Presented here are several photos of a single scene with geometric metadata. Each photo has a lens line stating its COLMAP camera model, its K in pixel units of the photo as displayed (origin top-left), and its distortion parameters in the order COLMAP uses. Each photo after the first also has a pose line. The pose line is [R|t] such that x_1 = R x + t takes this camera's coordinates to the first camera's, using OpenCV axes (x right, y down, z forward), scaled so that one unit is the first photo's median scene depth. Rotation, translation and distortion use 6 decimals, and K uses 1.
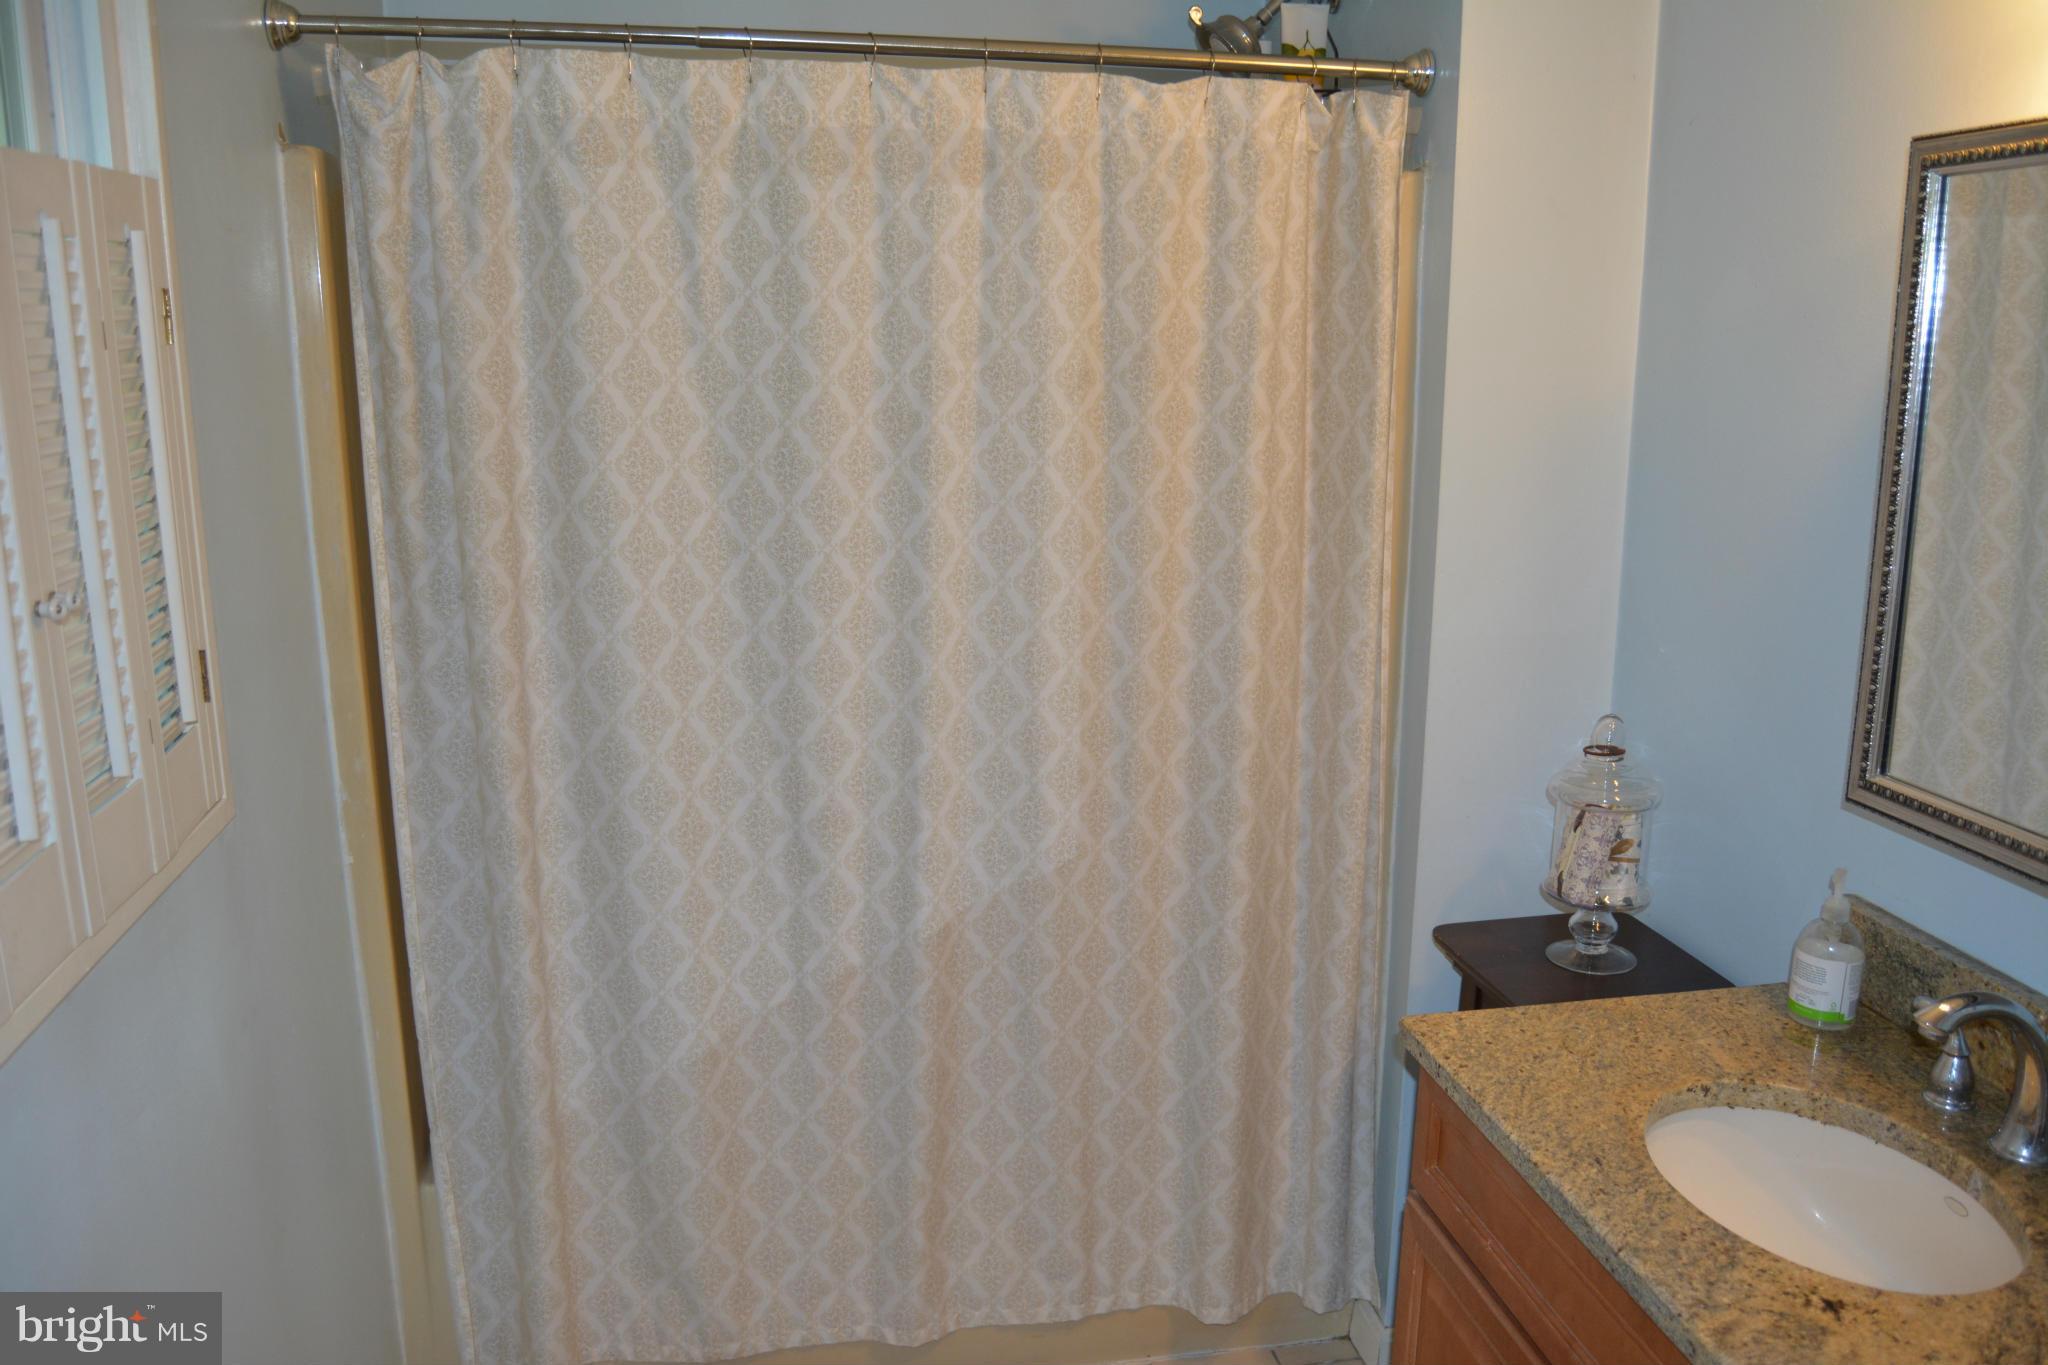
lens RADIAL K [[1603.9, 0, 1032.2], [0, 1603.9, 684.0], [0, 0, 1]] dist [-0.096406, 0.040834]
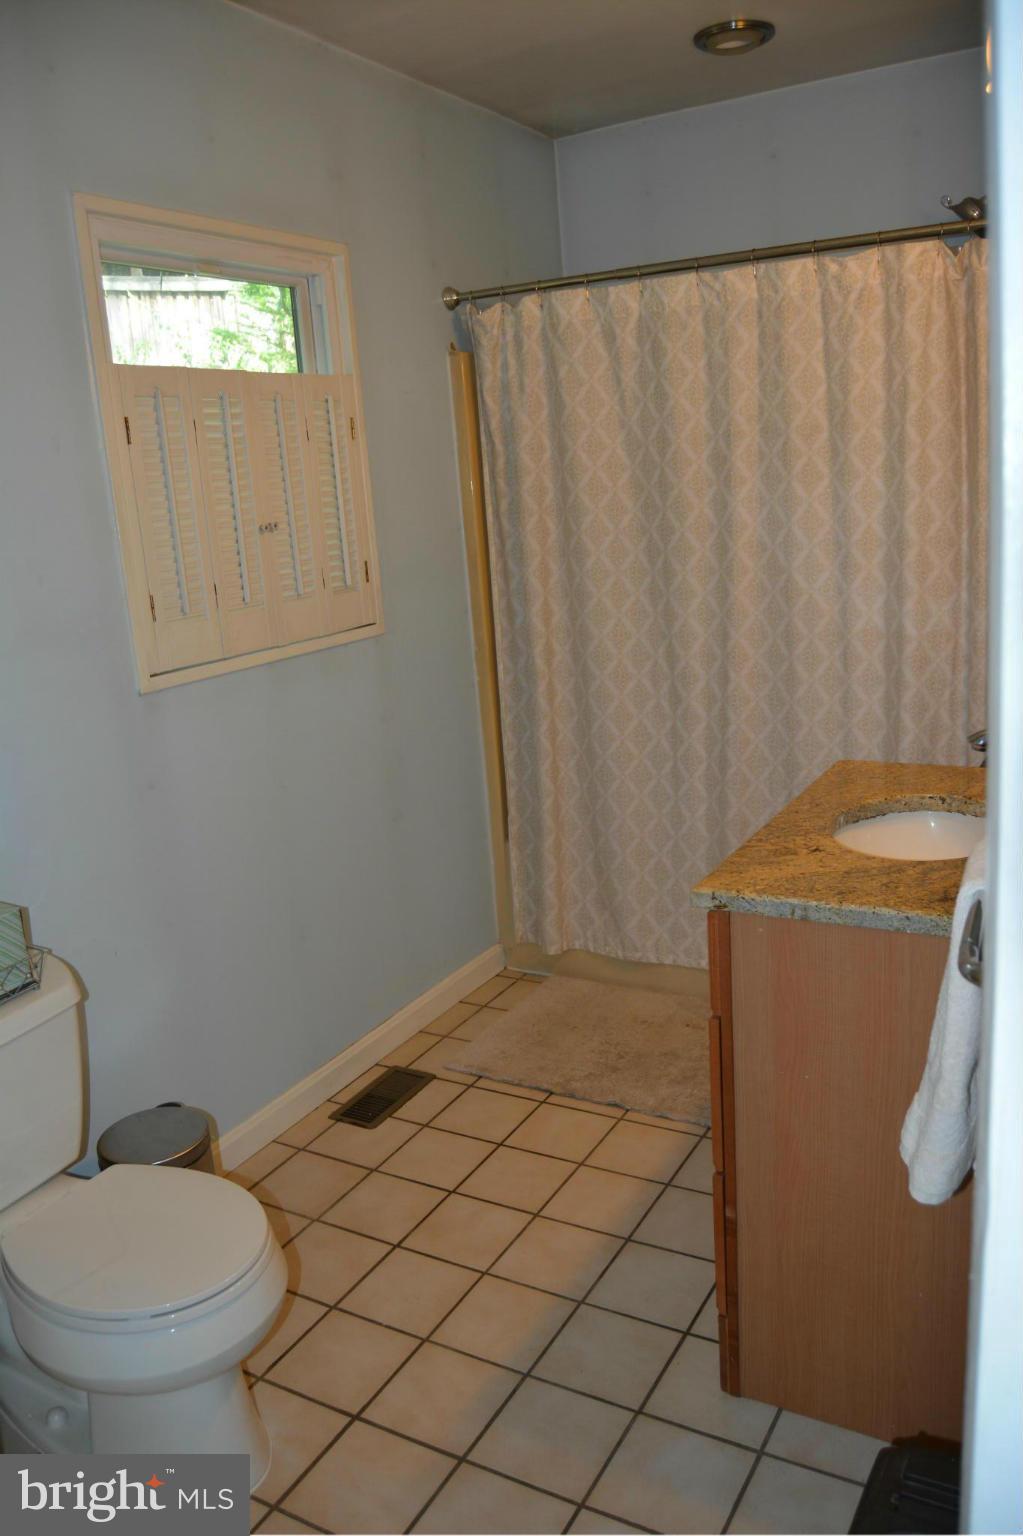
lens RADIAL K [[1202.9, 0, 511.5], [0, 1202.9, 768.0], [0, 0, 1]] dist [-0.096406, 0.040834]
pose [[0.757339, 0.089904, -0.646804, 0.687834], [-0.069388, 0.995949, 0.057188, 0.136470], [0.649325, 0.001570, 0.760509, -0.233087]]
